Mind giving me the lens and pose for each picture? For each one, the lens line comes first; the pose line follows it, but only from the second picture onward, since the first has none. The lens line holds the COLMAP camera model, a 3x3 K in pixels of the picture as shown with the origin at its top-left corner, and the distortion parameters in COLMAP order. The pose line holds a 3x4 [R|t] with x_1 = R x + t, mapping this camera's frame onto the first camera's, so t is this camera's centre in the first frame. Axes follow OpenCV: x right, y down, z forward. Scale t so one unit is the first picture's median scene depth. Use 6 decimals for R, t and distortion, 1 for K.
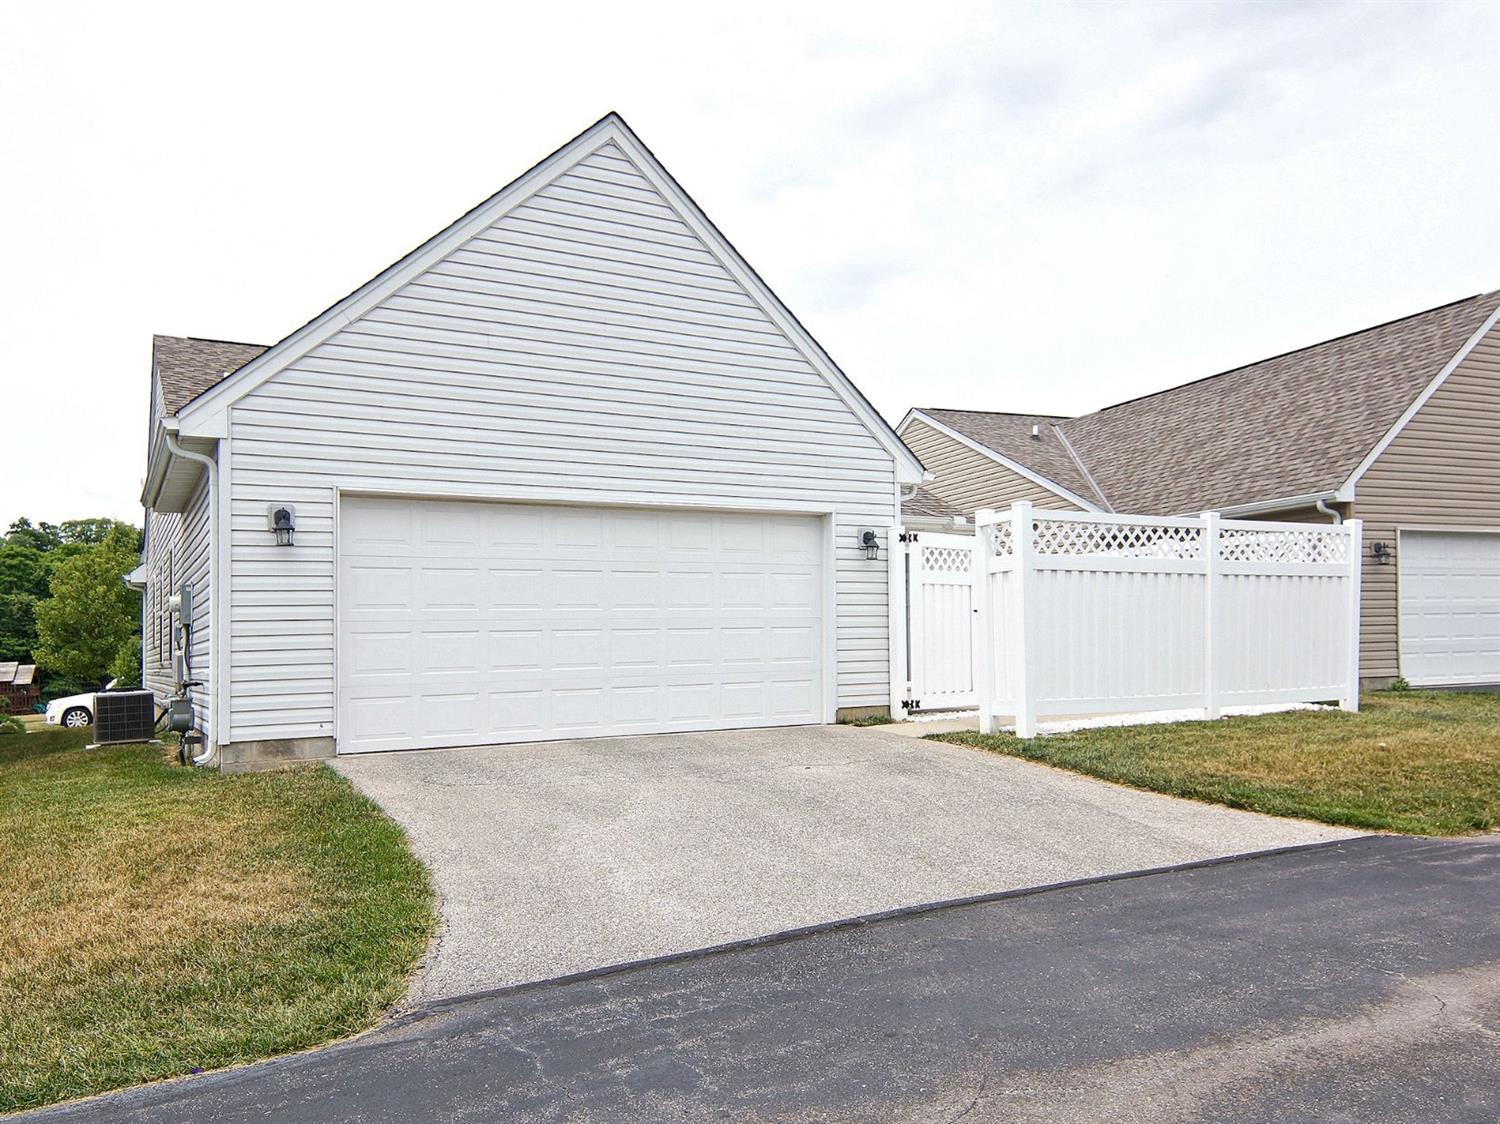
lens RADIAL K [[1047.6, 0, 751.0], [0, 1047.6, 638.1], [0, 0, 1]] dist [0.037439, -0.002215]
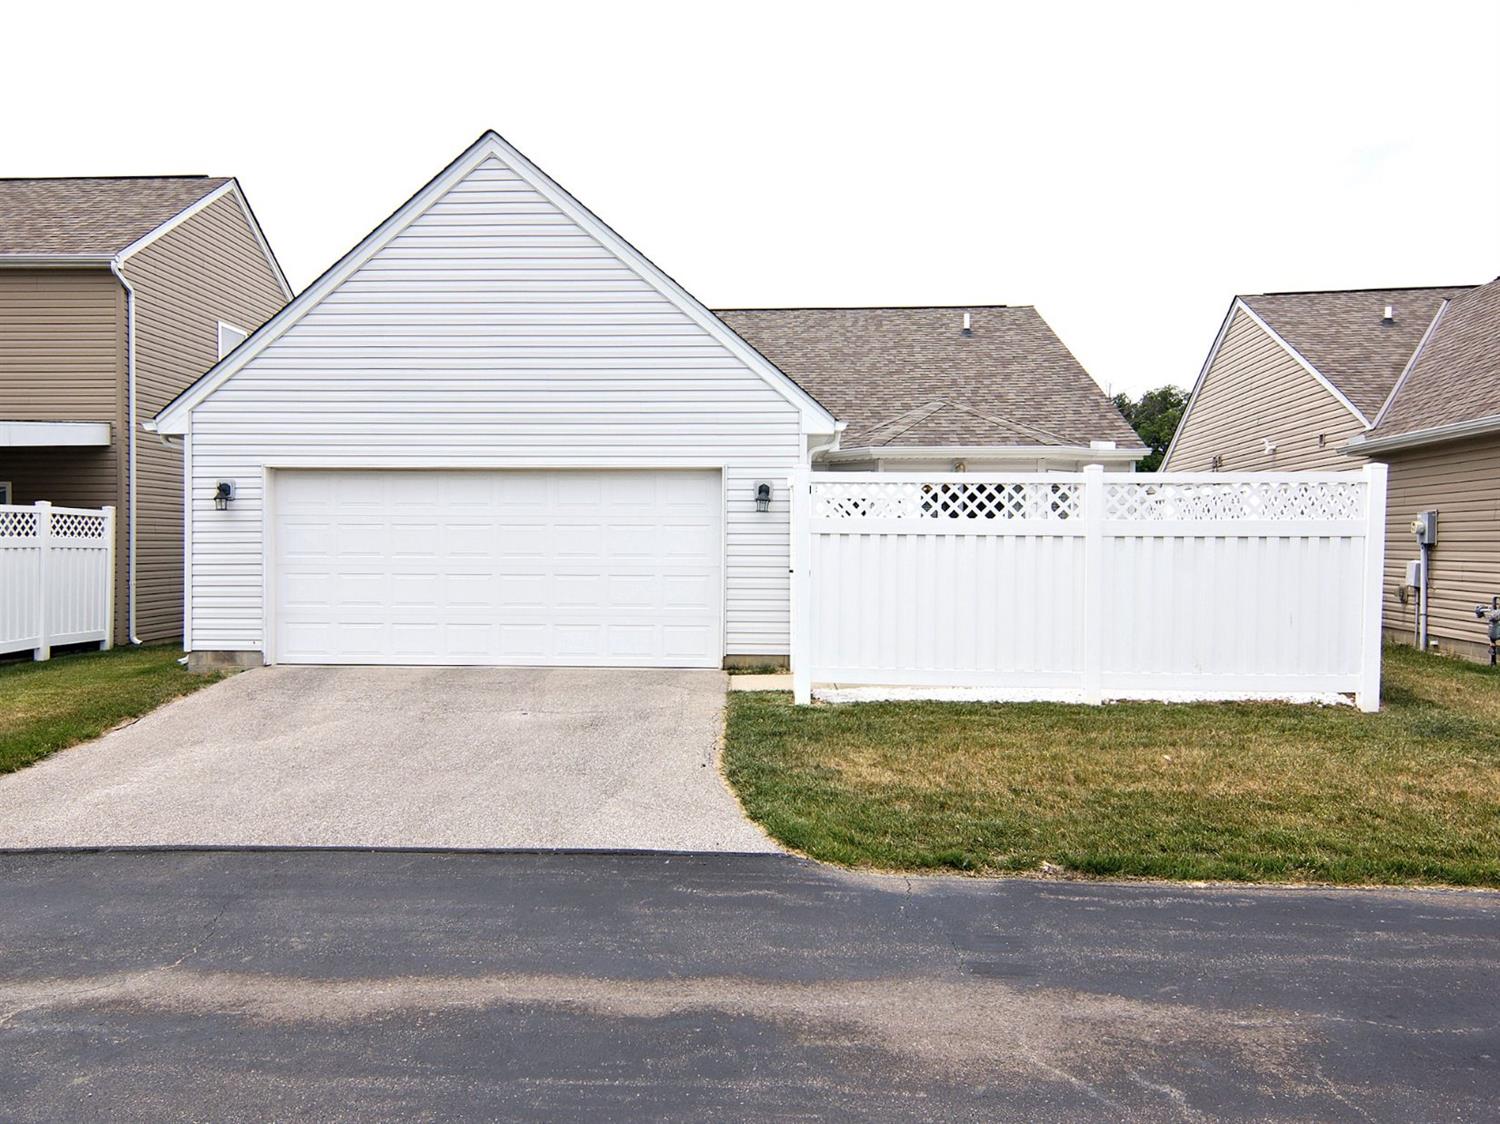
lens RADIAL K [[1046.8, 0, 750.0], [0, 1046.8, 562.0], [0, 0, 1]] dist [0.040186, -0.001121]
pose [[0.867508, 0.040624, -0.495761, 0.629755], [-0.023398, 0.998889, 0.040909, -0.069921], [0.496872, -0.023889, 0.867495, 0.112294]]
